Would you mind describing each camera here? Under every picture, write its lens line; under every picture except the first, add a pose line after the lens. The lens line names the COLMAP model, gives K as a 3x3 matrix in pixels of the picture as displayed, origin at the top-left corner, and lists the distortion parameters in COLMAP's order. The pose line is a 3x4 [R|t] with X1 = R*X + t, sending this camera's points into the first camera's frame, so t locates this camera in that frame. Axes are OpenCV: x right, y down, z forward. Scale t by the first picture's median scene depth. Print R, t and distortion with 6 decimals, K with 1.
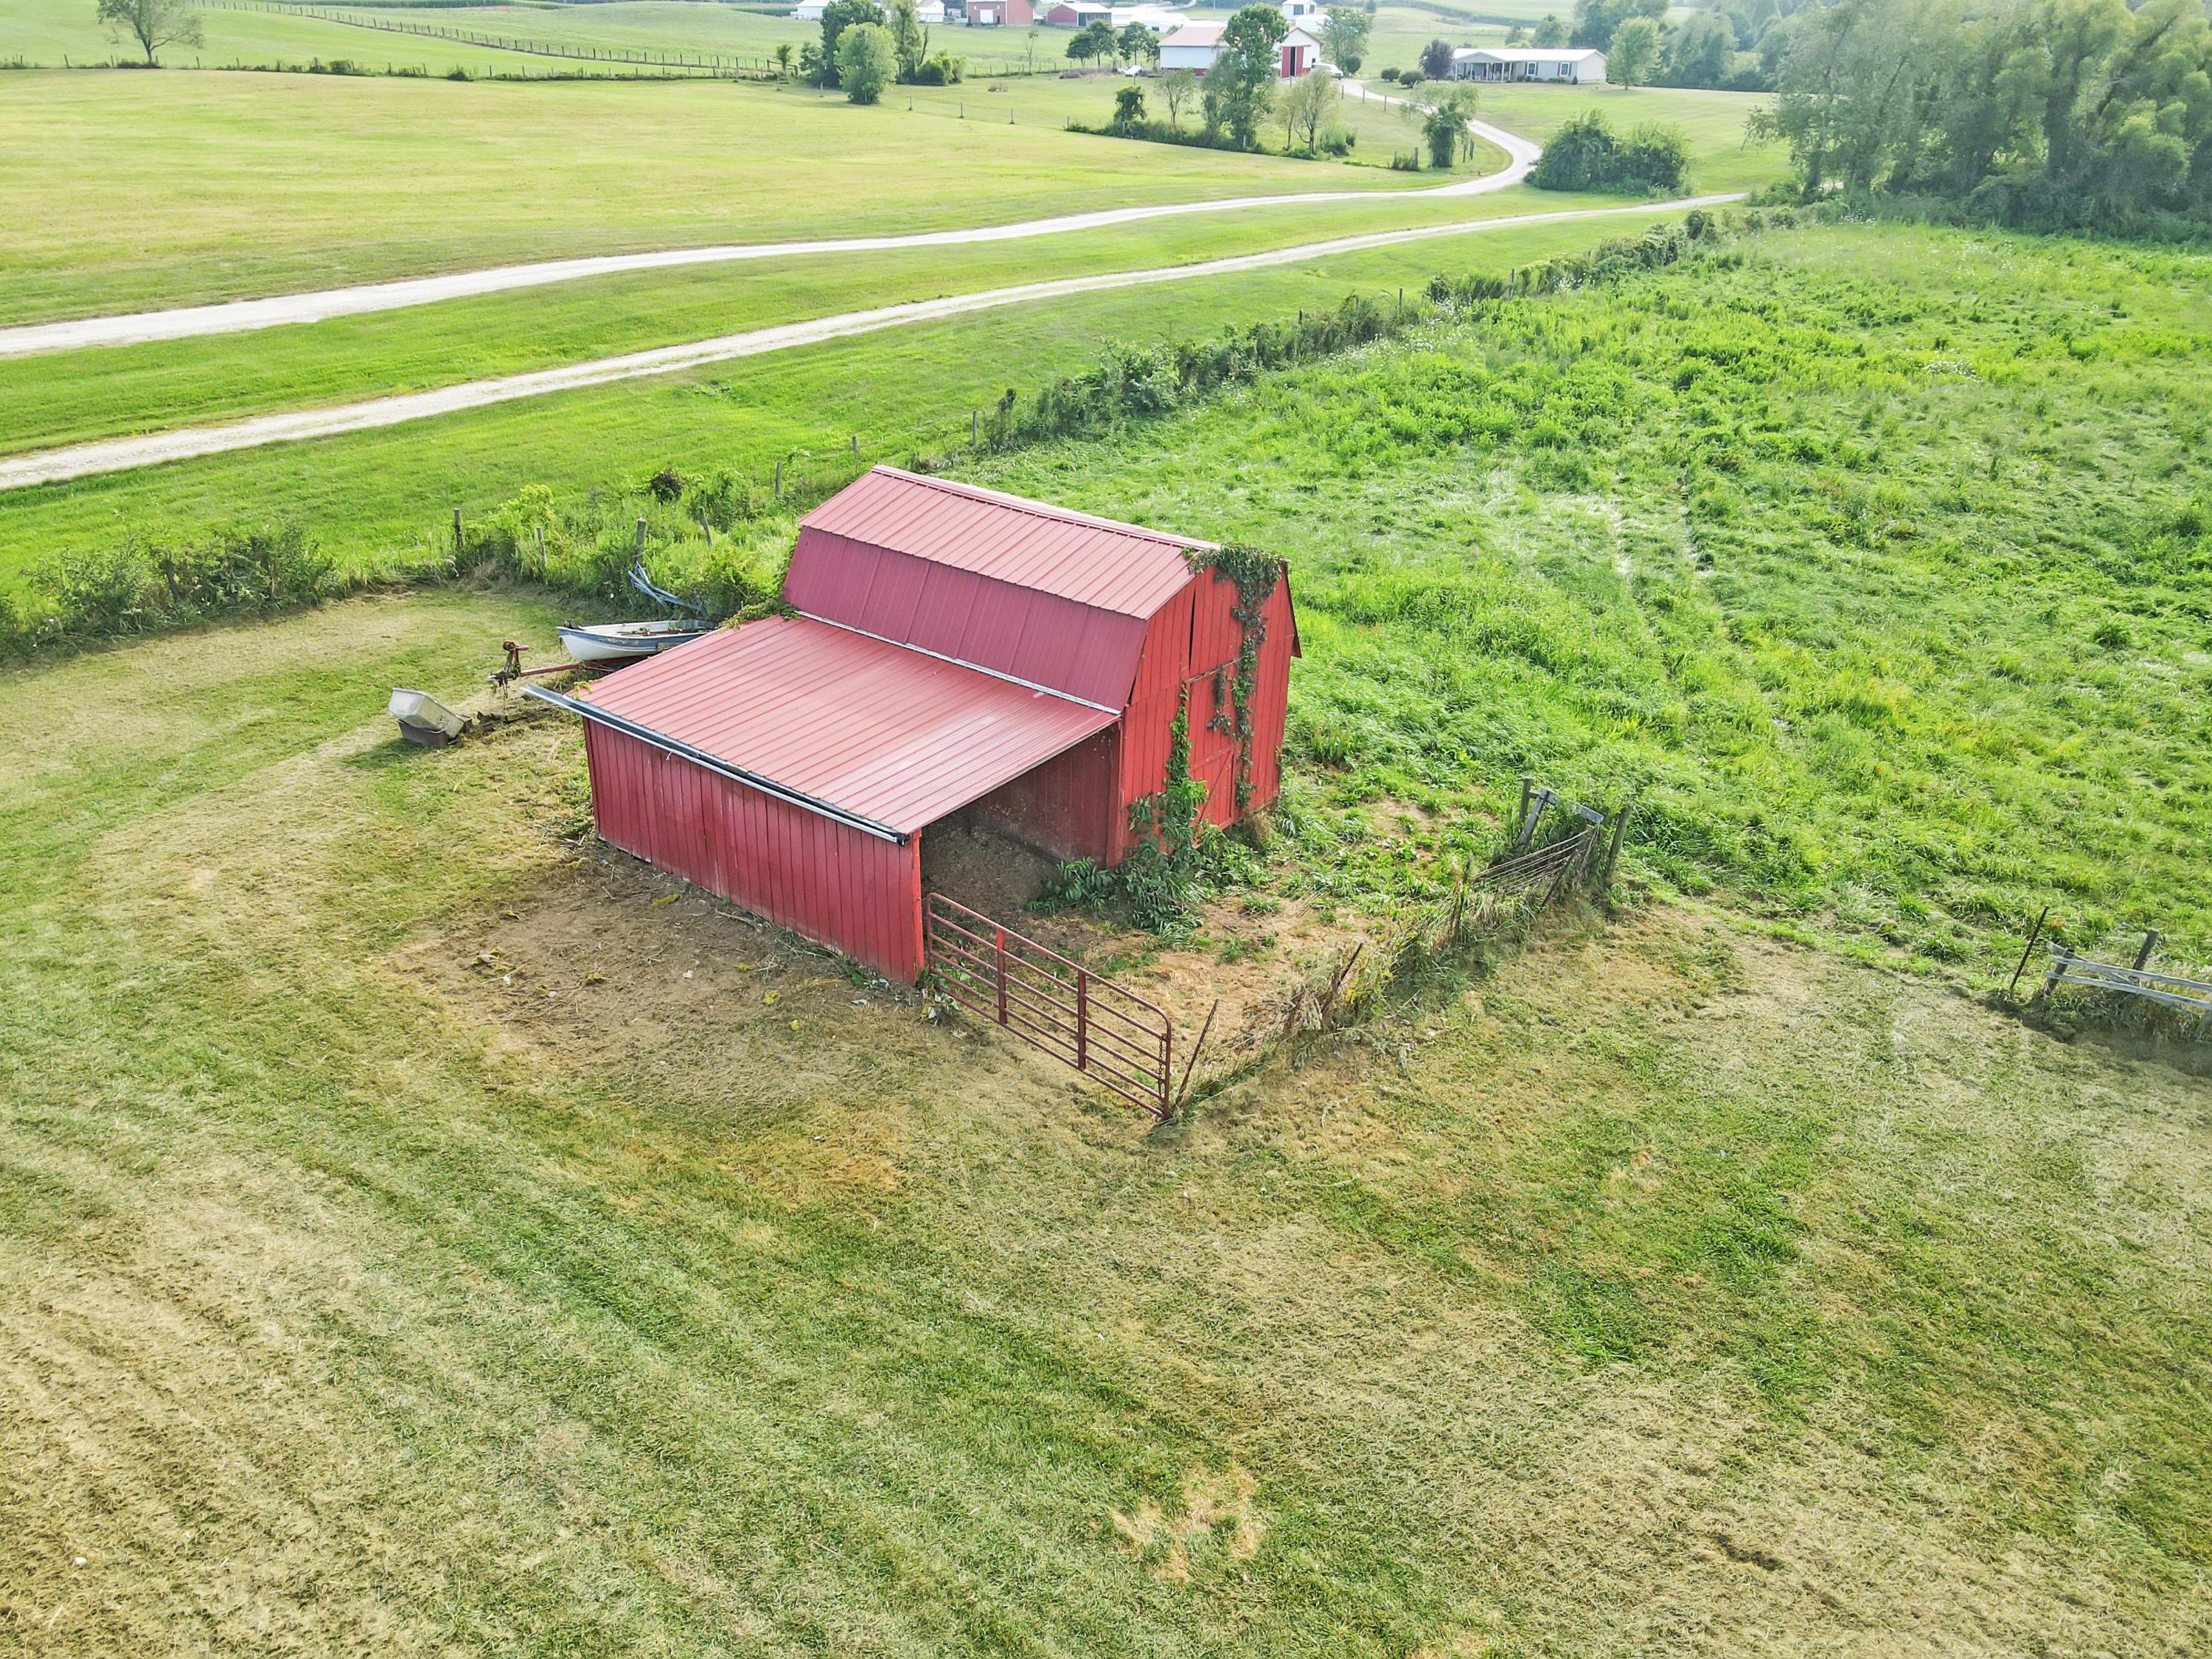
lens RADIAL K [[1574.0, 0, 1106.0], [0, 1574.0, 829.5], [0, 0, 1]] dist [0.006944, 0.010918]
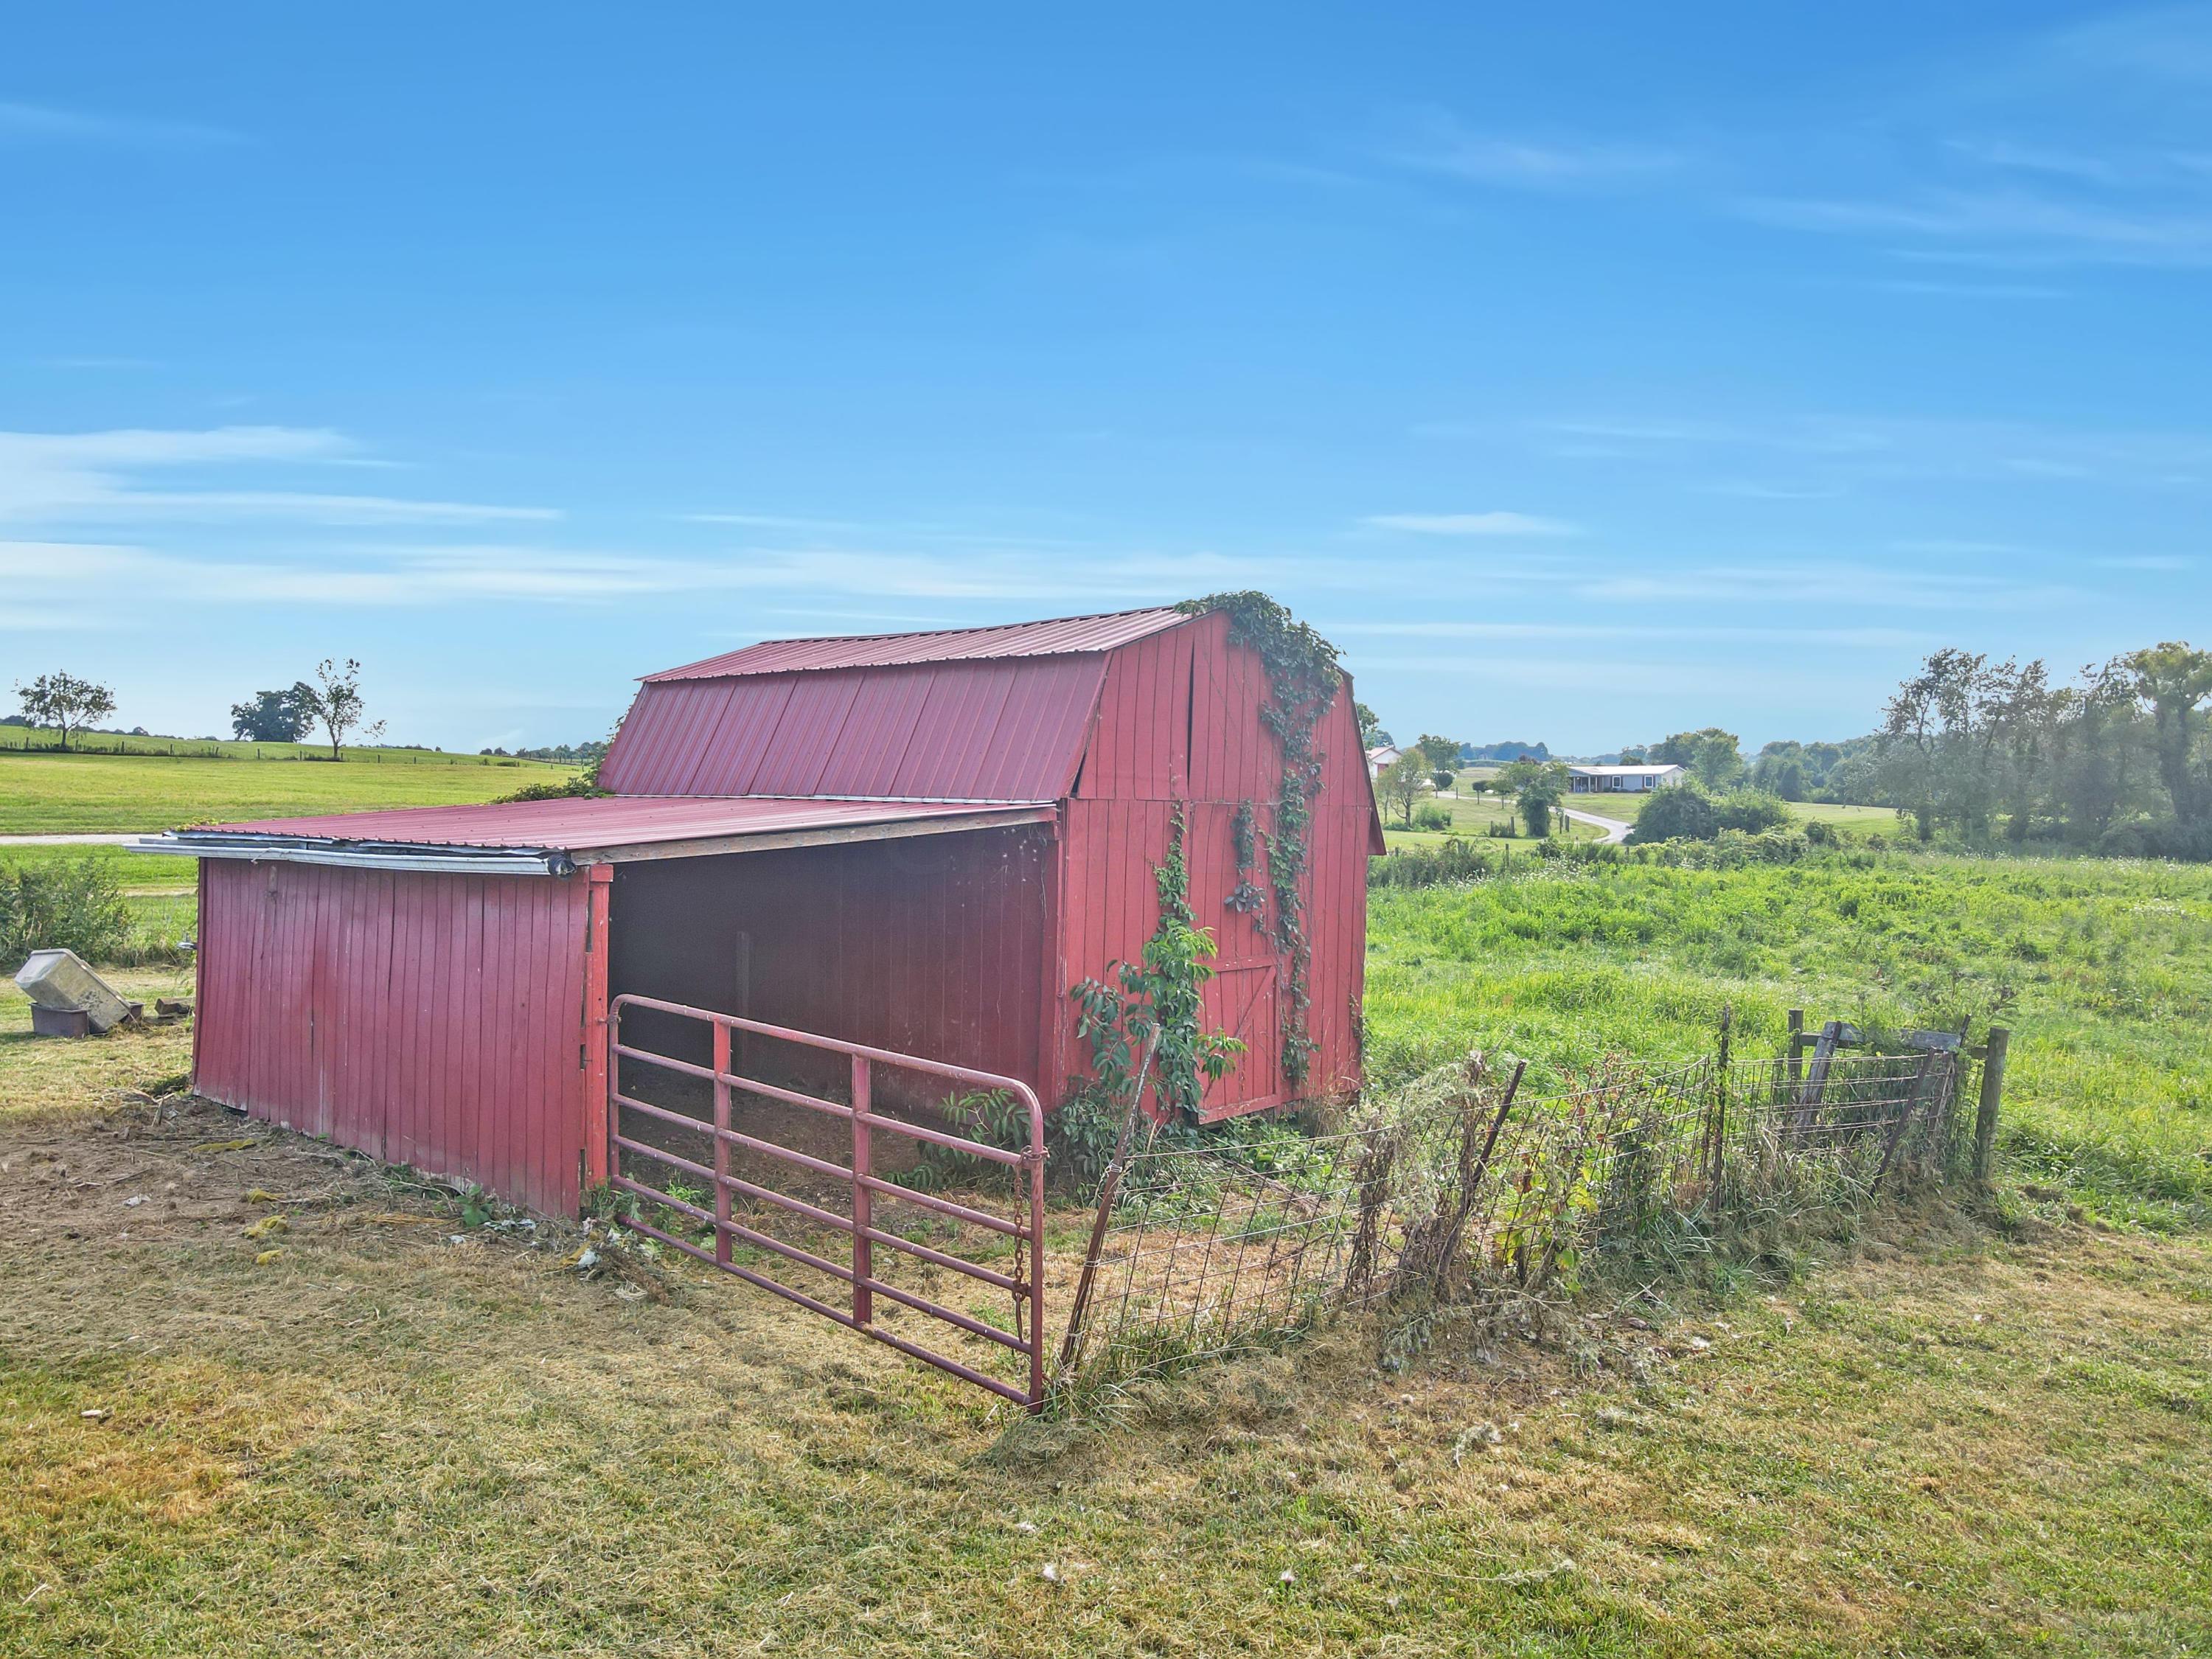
lens RADIAL K [[1591.0, 0, 1106.4], [0, 1591.0, 841.9], [0, 0, 1]] dist [-0.002876, 0.040619]
pose [[0.997482, -0.004125, -0.070798, 0.067482], [-0.026269, 0.905801, -0.422888, 0.180767], [0.065874, 0.423683, 0.903412, 0.487111]]
